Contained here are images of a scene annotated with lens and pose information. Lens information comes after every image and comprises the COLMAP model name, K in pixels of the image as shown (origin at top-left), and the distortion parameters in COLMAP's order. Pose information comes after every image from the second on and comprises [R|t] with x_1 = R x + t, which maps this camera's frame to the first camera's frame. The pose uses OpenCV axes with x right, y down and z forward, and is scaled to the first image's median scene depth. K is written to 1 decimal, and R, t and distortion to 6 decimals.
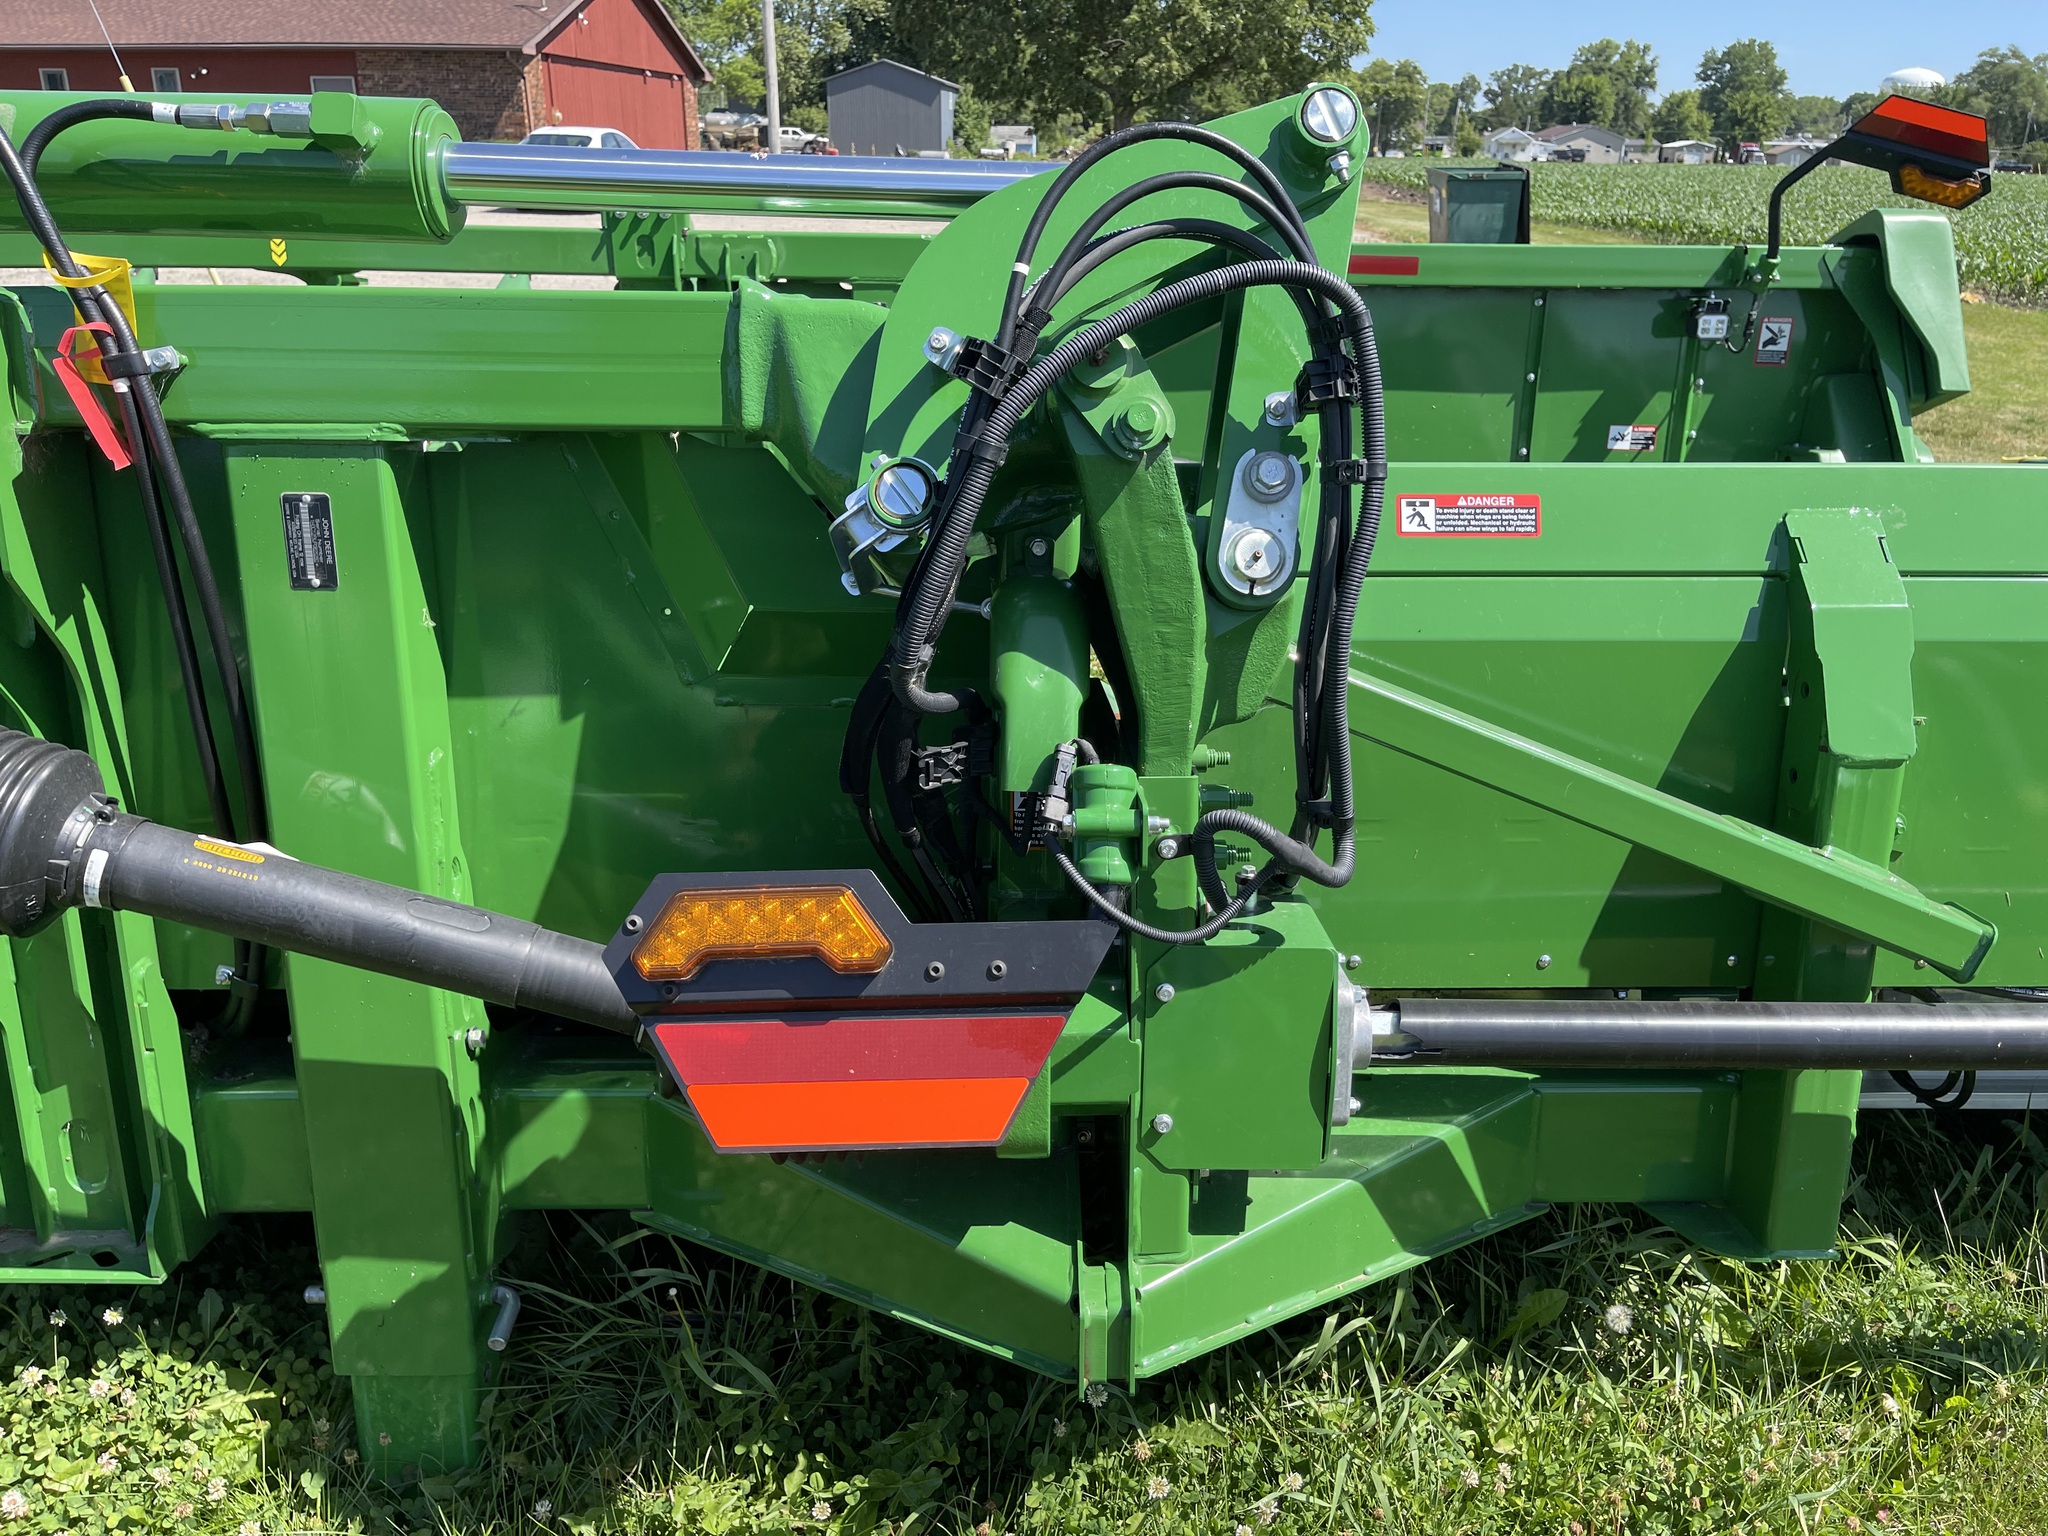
lens RADIAL K [[1542.2, 0, 1024.0], [0, 1542.2, 768.0], [0, 0, 1]] dist [0.095901, -0.123251]
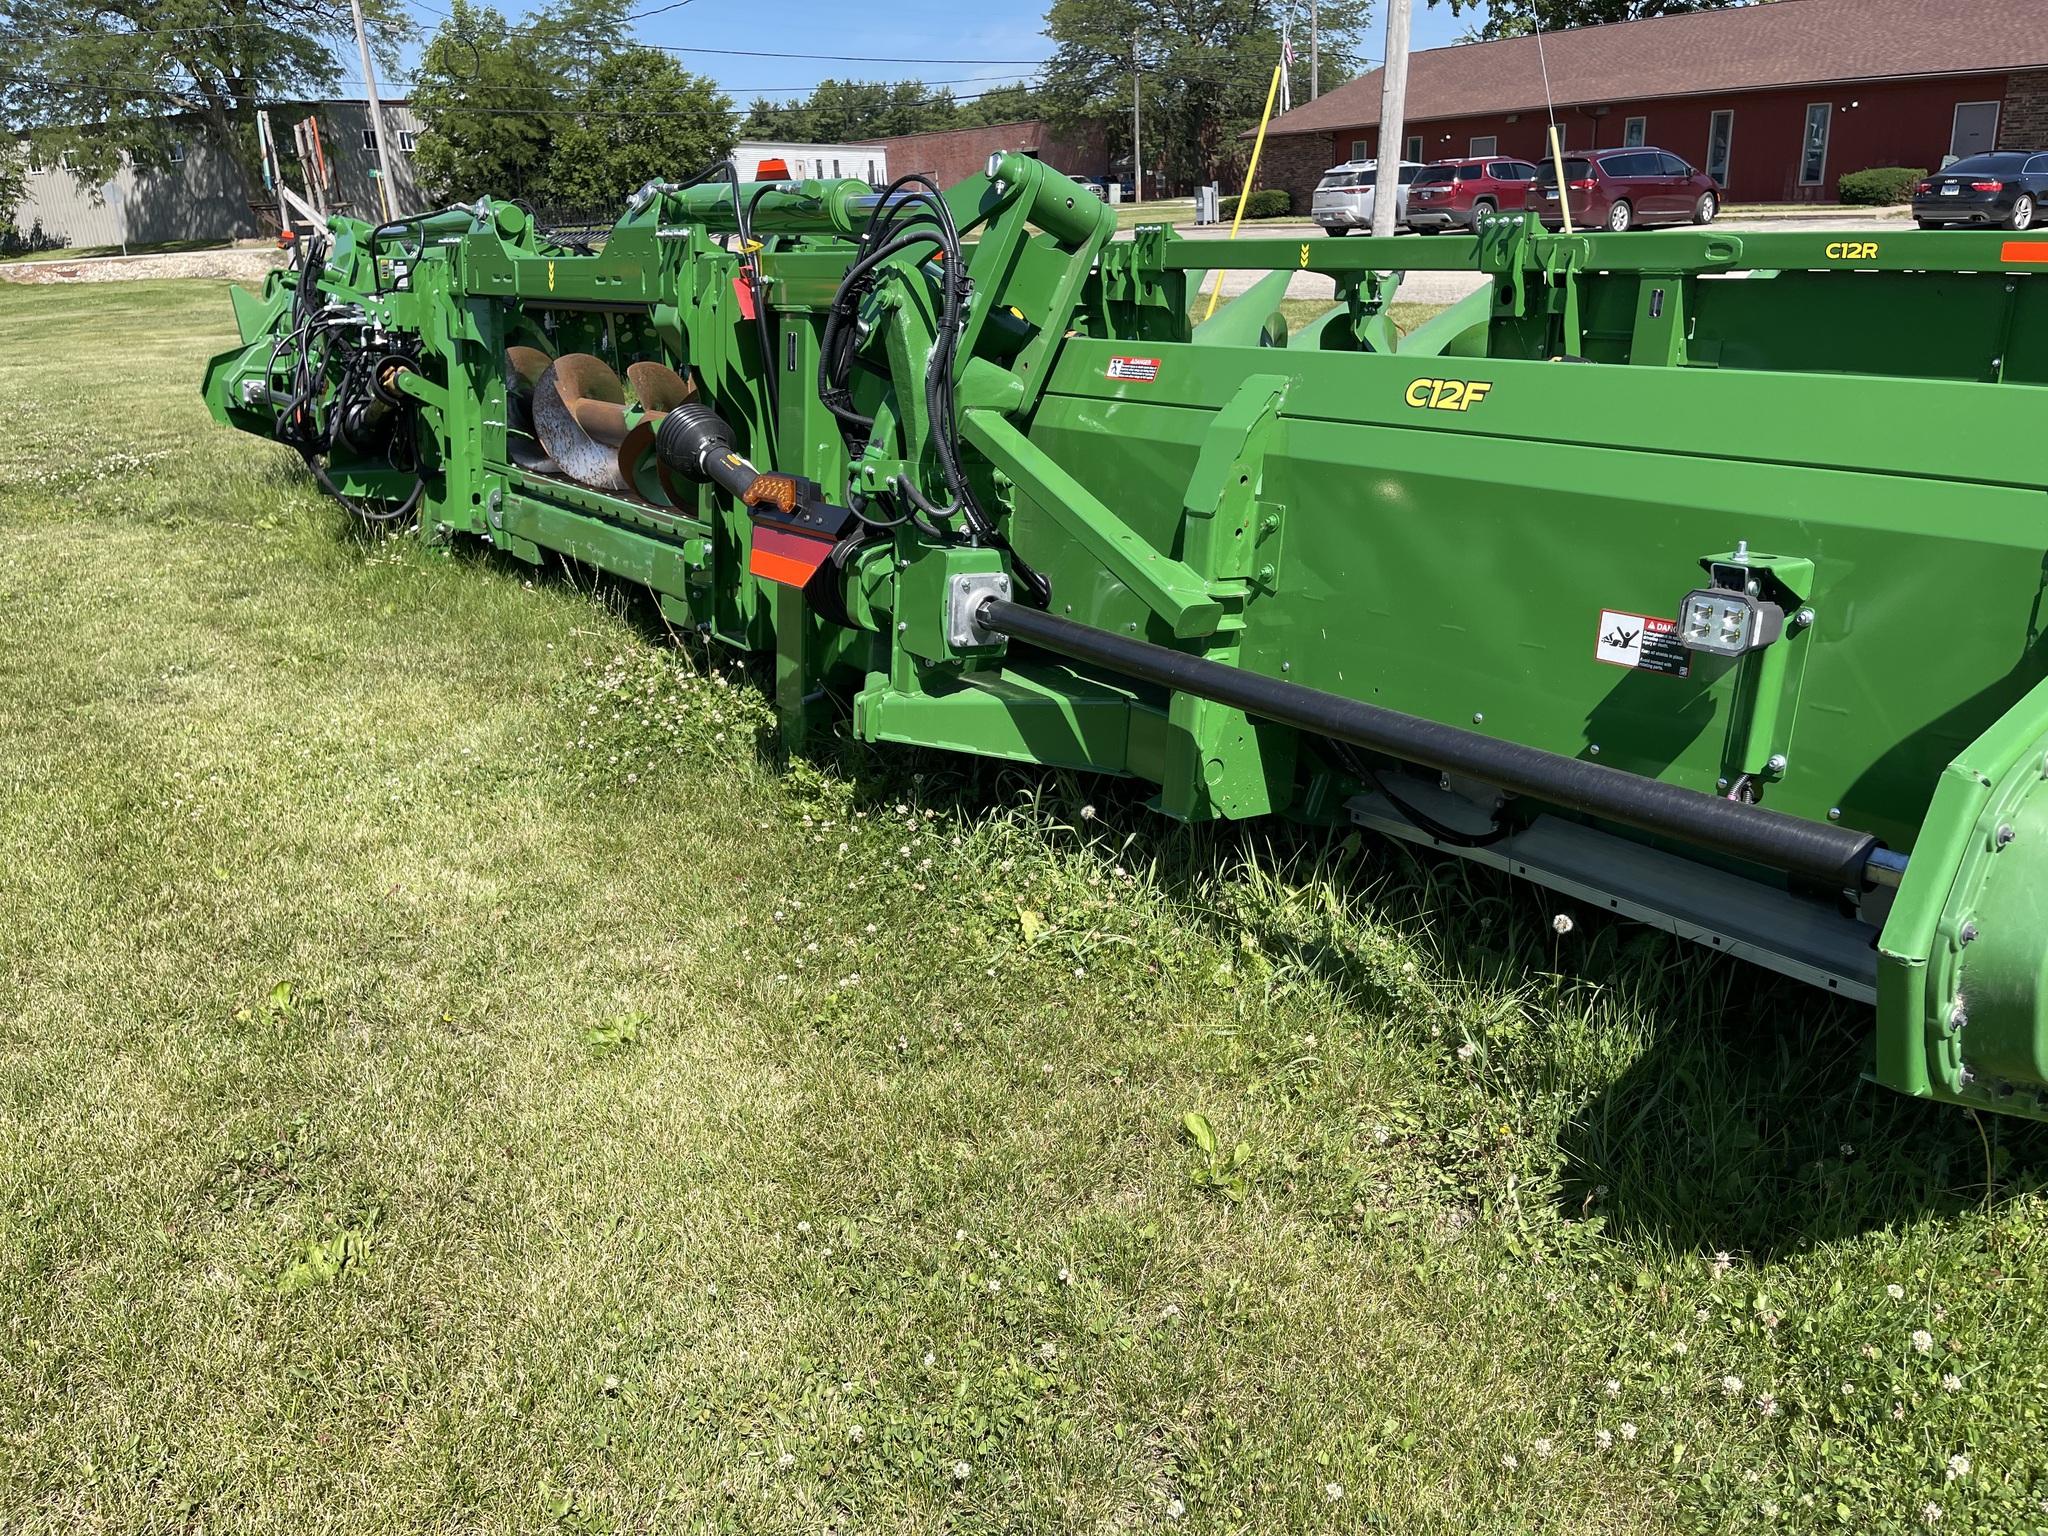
lens RADIAL K [[1542.2, 0, 1024.0], [0, 1542.2, 768.0], [0, 0, 1]] dist [0.095901, -0.123251]
pose [[0.577651, 0.242662, -0.779381, 1.697779], [-0.256593, 0.960372, 0.108835, 0.120678], [0.774906, 0.137115, 0.617025, -0.168388]]
